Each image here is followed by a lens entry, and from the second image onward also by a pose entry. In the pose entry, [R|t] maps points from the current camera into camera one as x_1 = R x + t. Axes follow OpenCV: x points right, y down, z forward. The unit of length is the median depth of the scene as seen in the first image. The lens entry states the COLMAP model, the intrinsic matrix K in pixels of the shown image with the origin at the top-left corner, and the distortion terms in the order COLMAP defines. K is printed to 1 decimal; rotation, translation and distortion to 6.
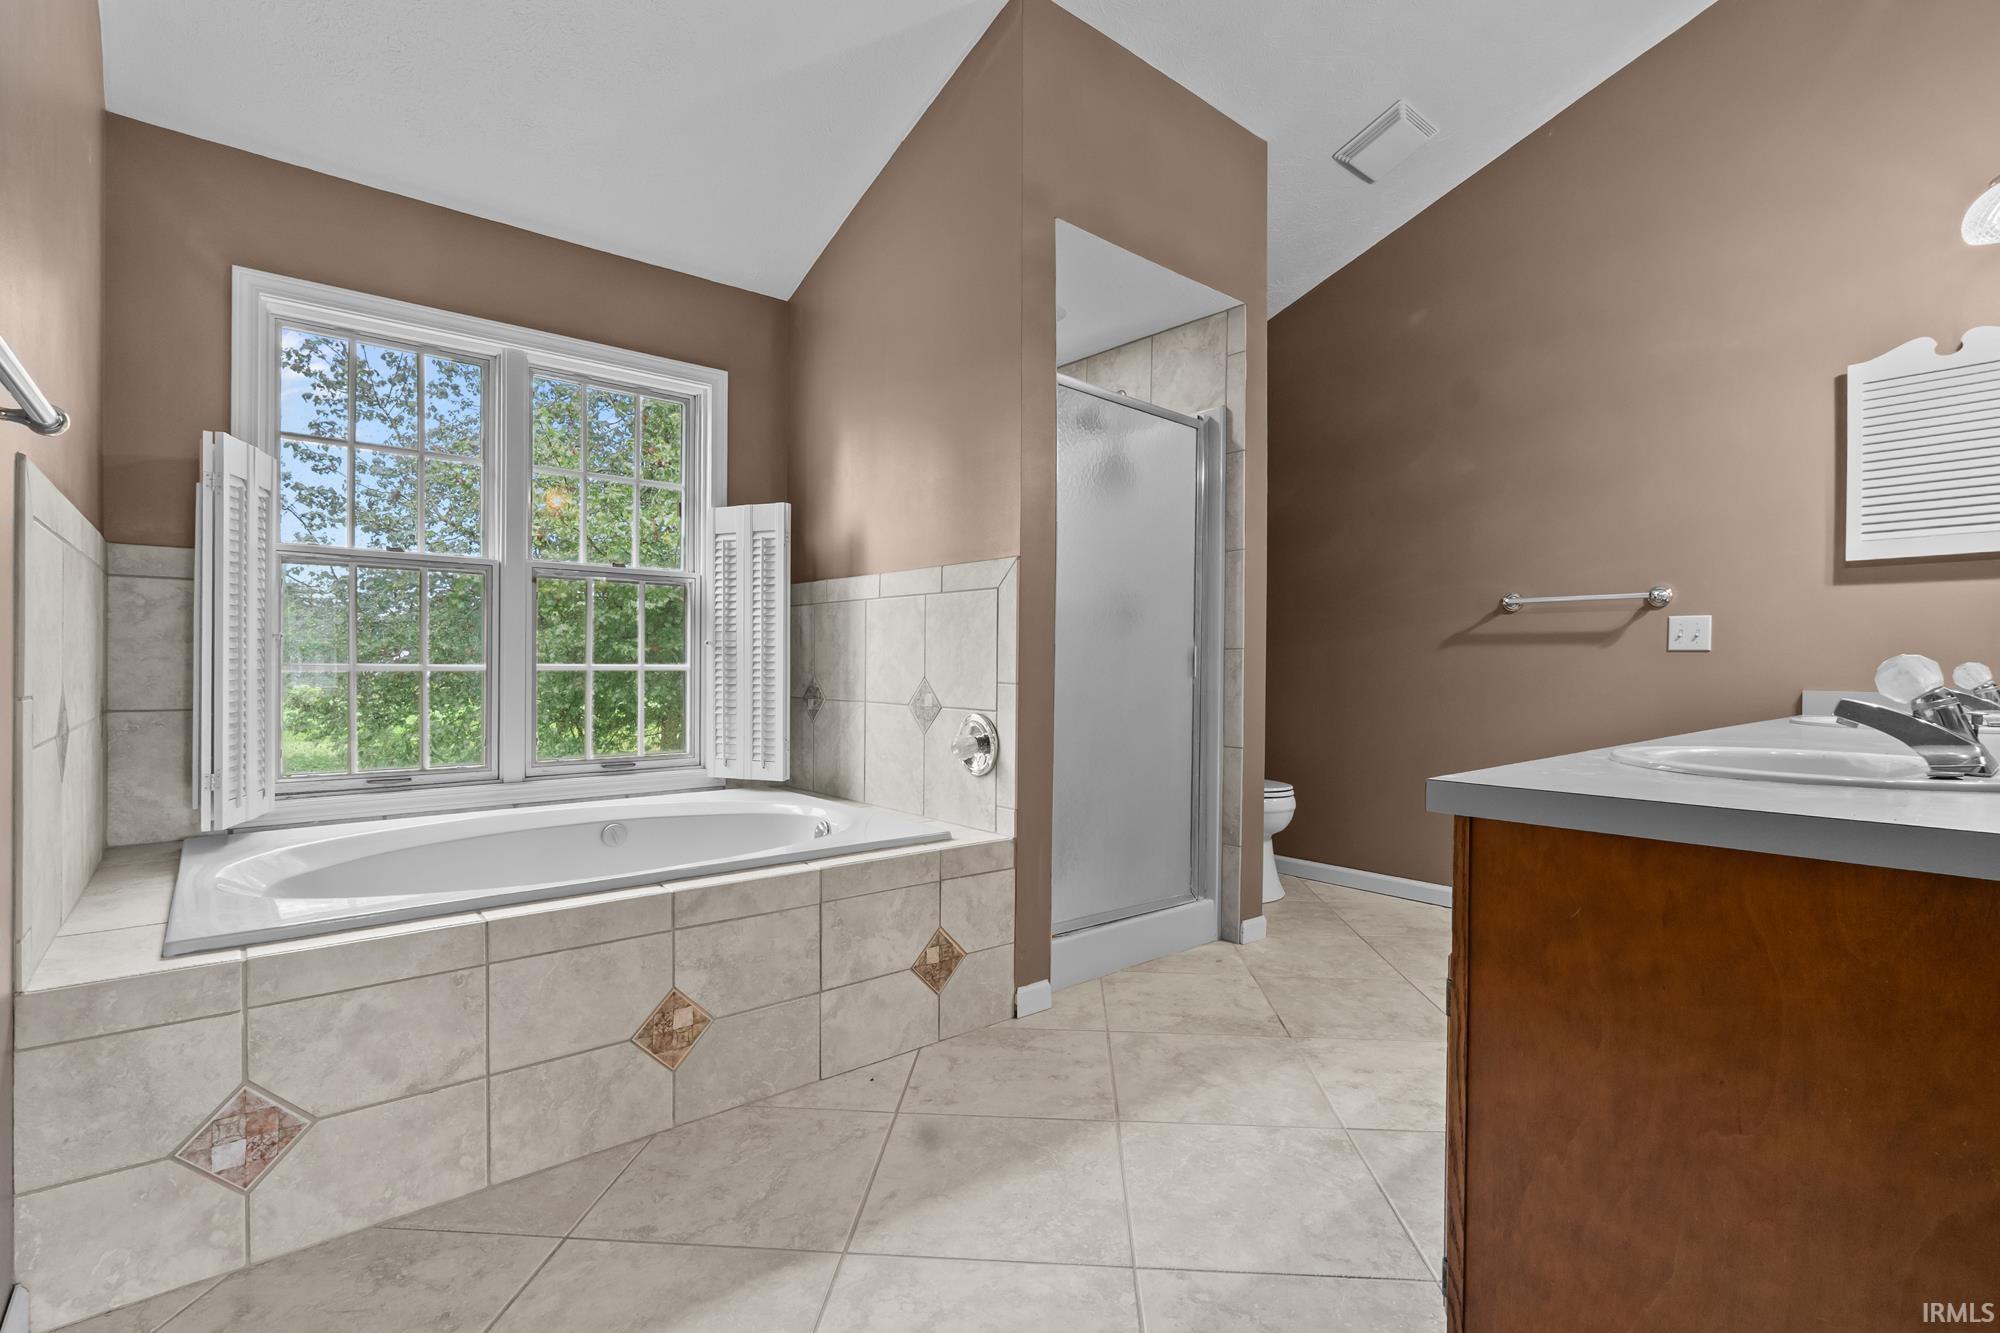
lens RADIAL K [[924.3, 0, 1004.6], [0, 924.3, 667.8], [0, 0, 1]] dist [-0.009789, 0.002132]
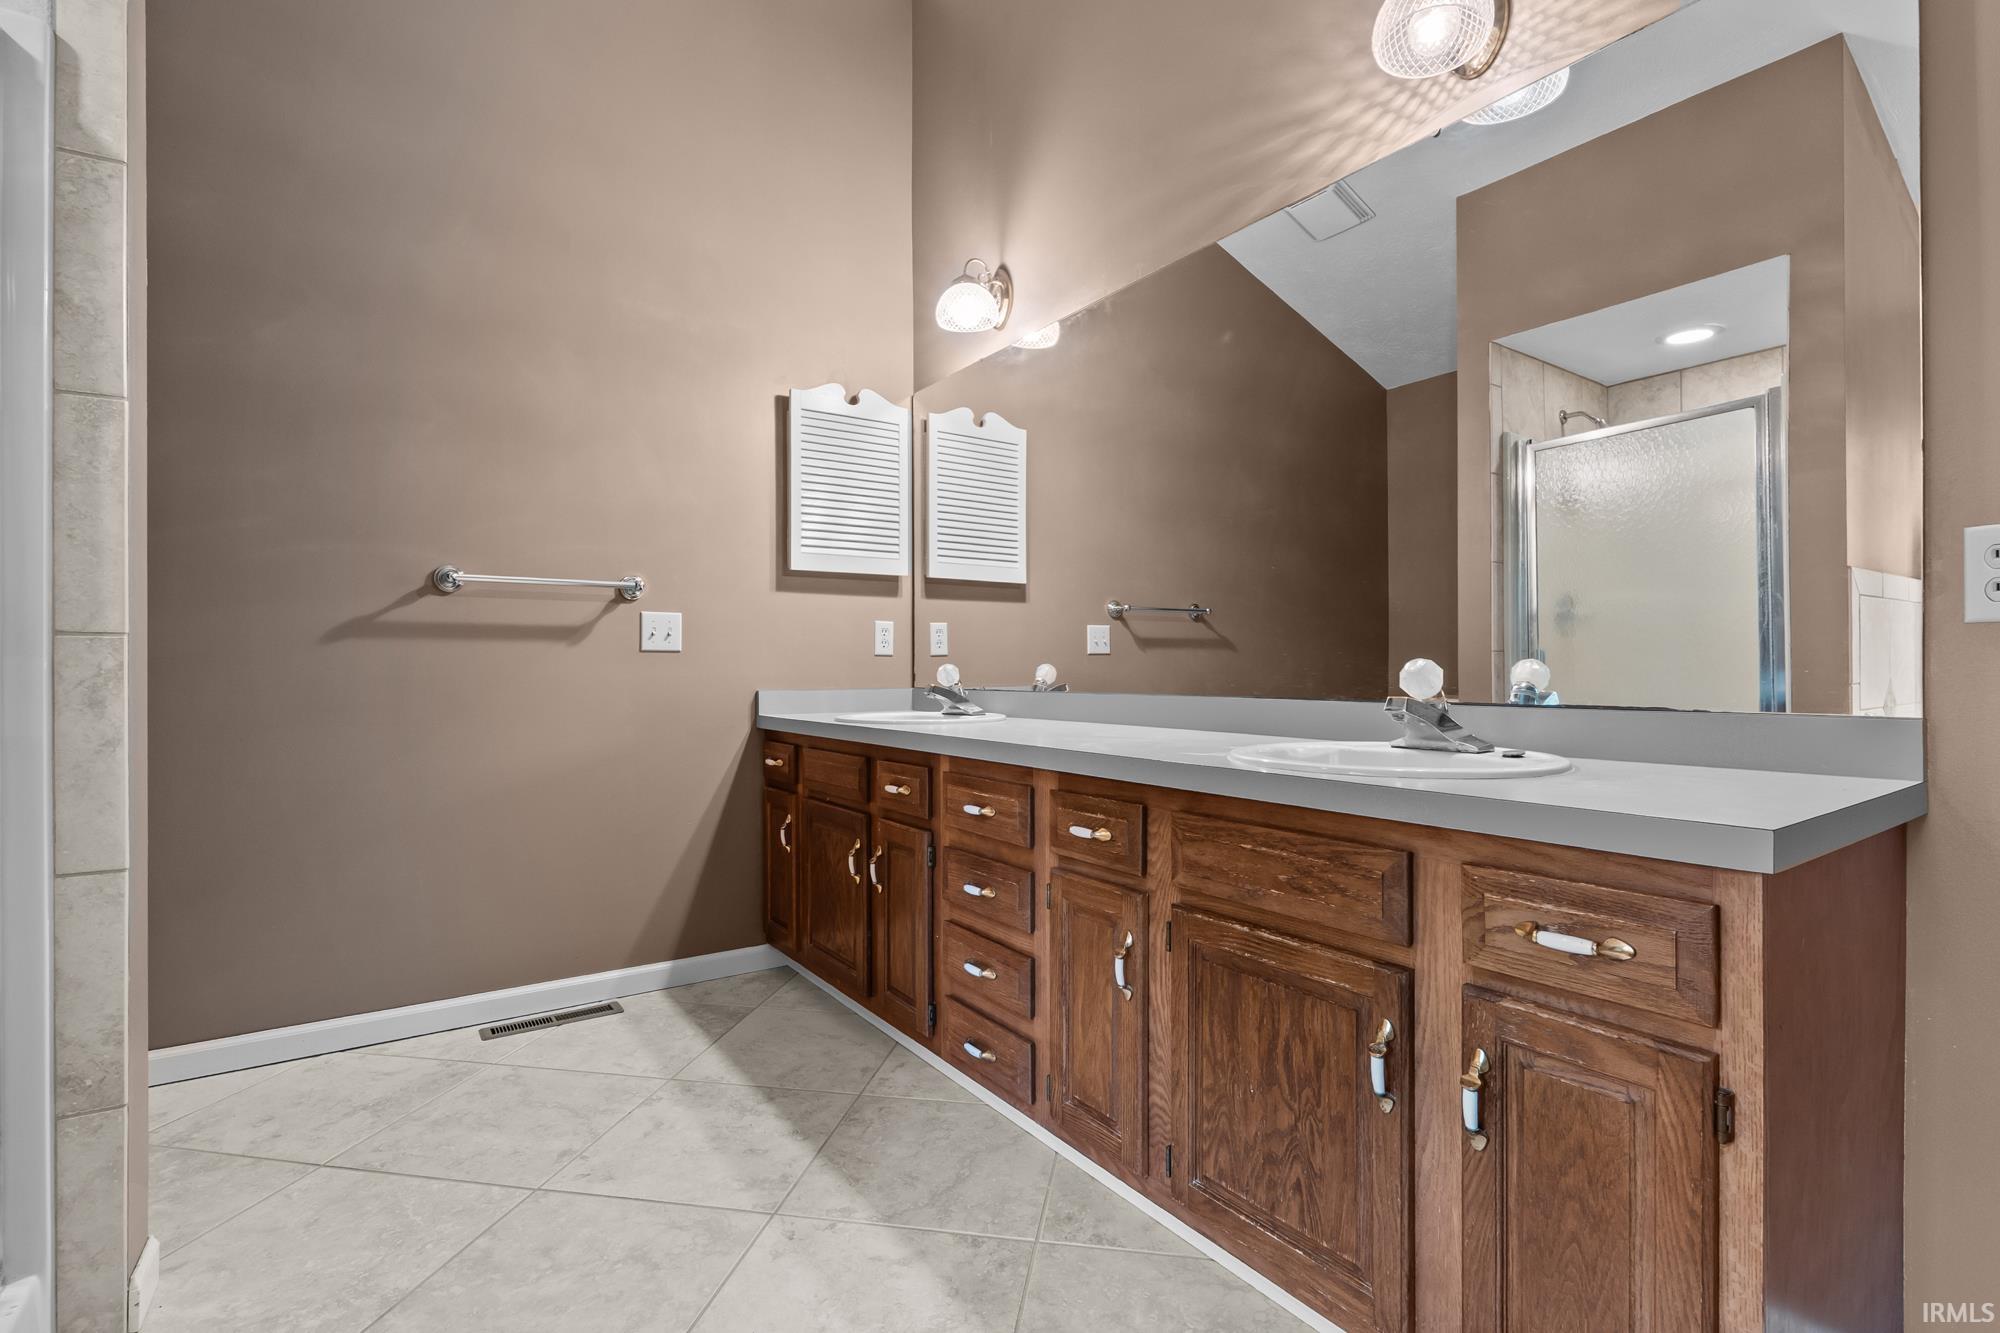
lens RADIAL K [[924.3, 0, 1002.2], [0, 924.3, 666.1], [0, 0, 1]] dist [-0.009789, 0.002132]
pose [[0.102499, -0.005070, 0.994720, -0.122347], [0.005843, 0.999973, 0.004494, -0.005829], [-0.994716, 0.005352, 0.102526, 0.584664]]
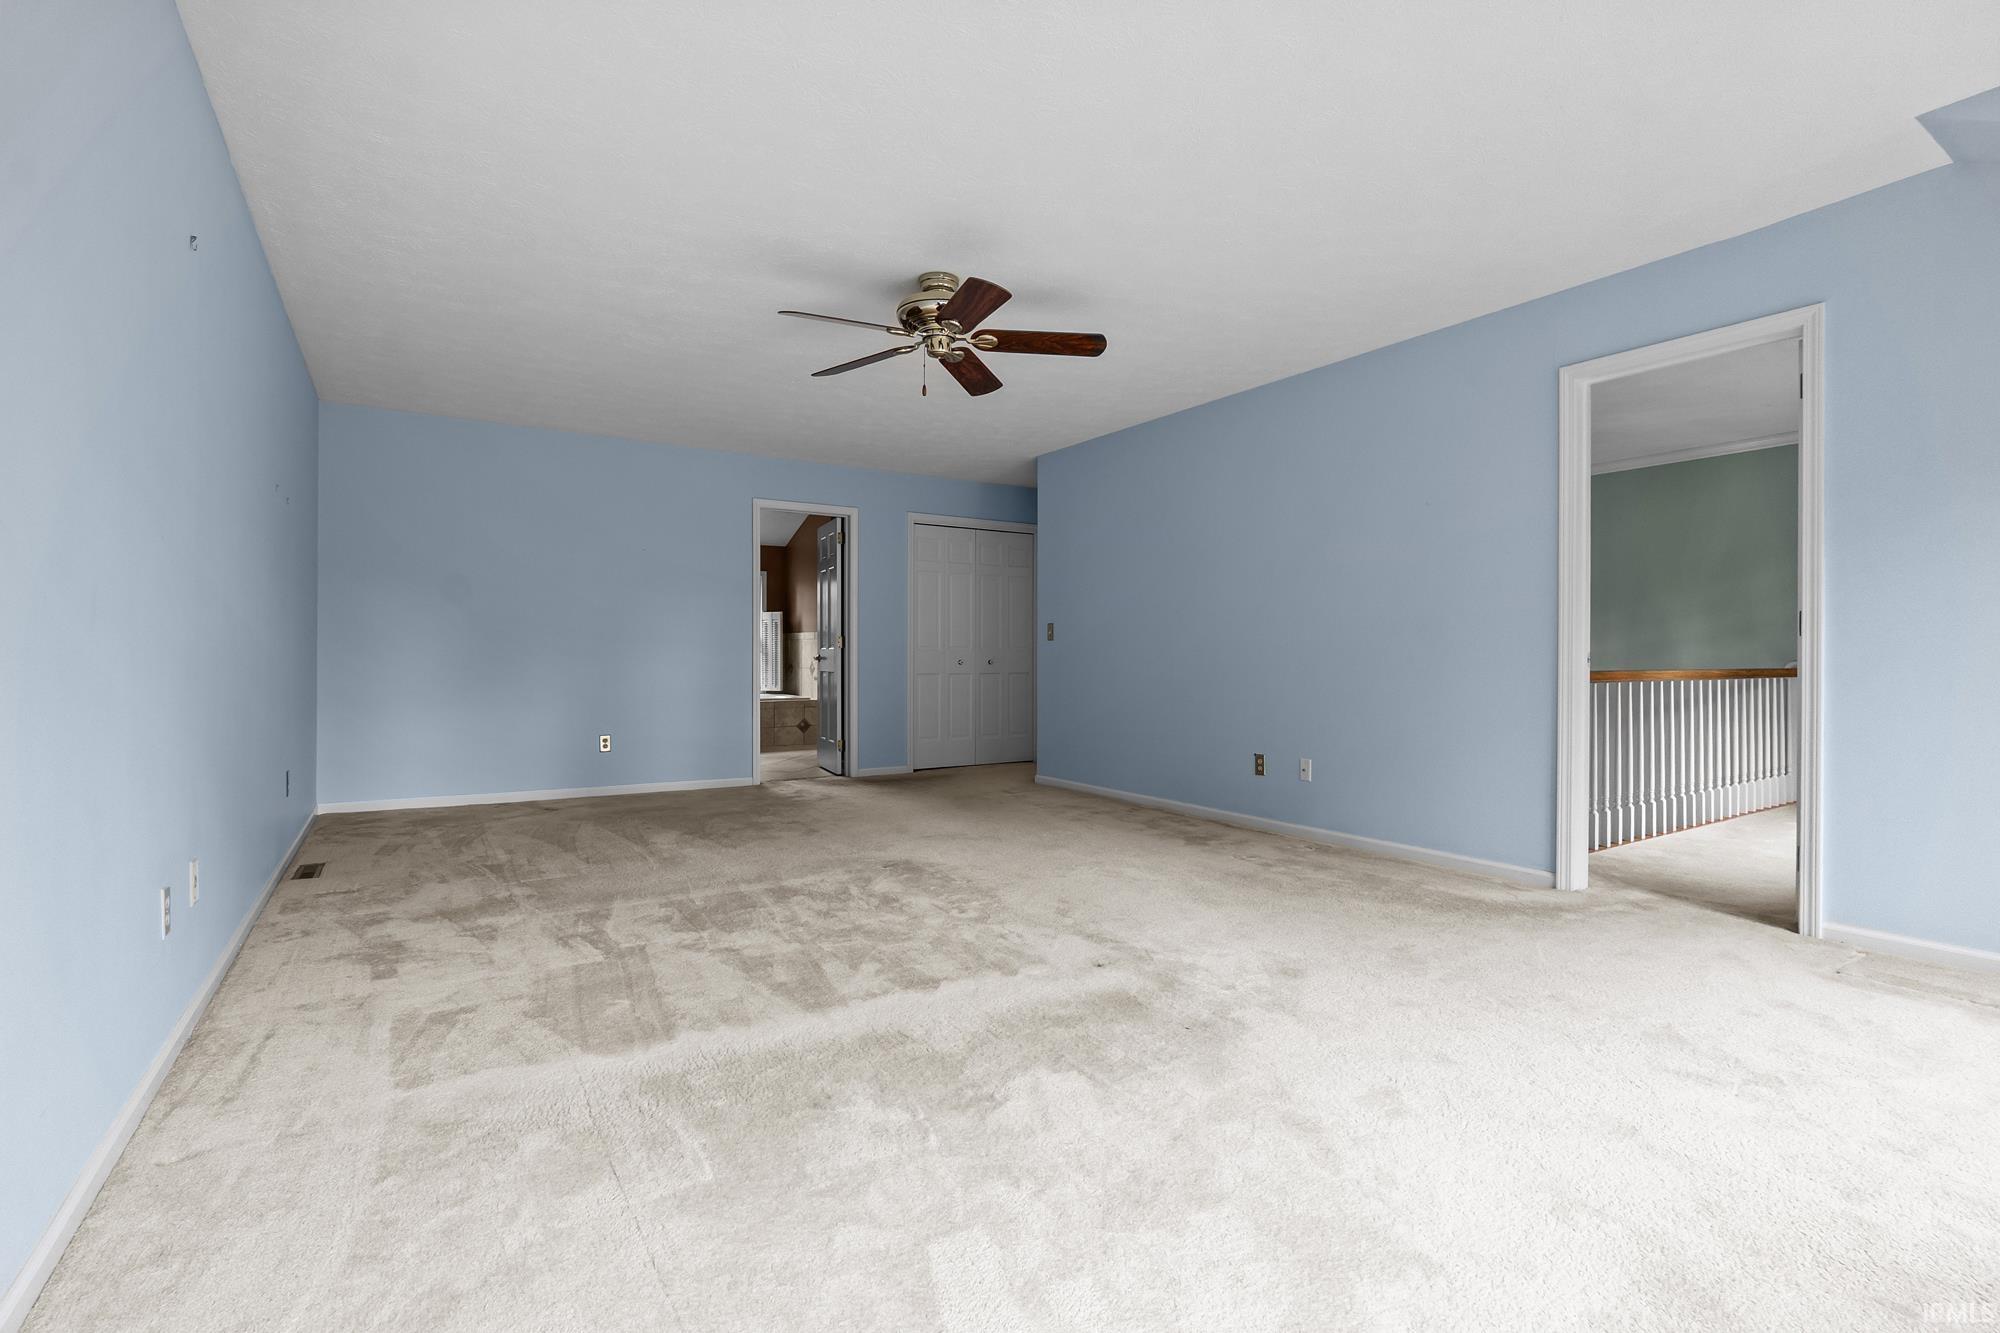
lens RADIAL K [[924.3, 0, 1000.9], [0, 924.3, 659.9], [0, 0, 1]] dist [-0.009789, 0.002132]
pose [[0.989907, -0.007092, -0.141541, 0.562132], [0.006331, 0.999963, -0.005829, 0.016655], [0.141577, 0.004874, 0.989915, -1.214533]]
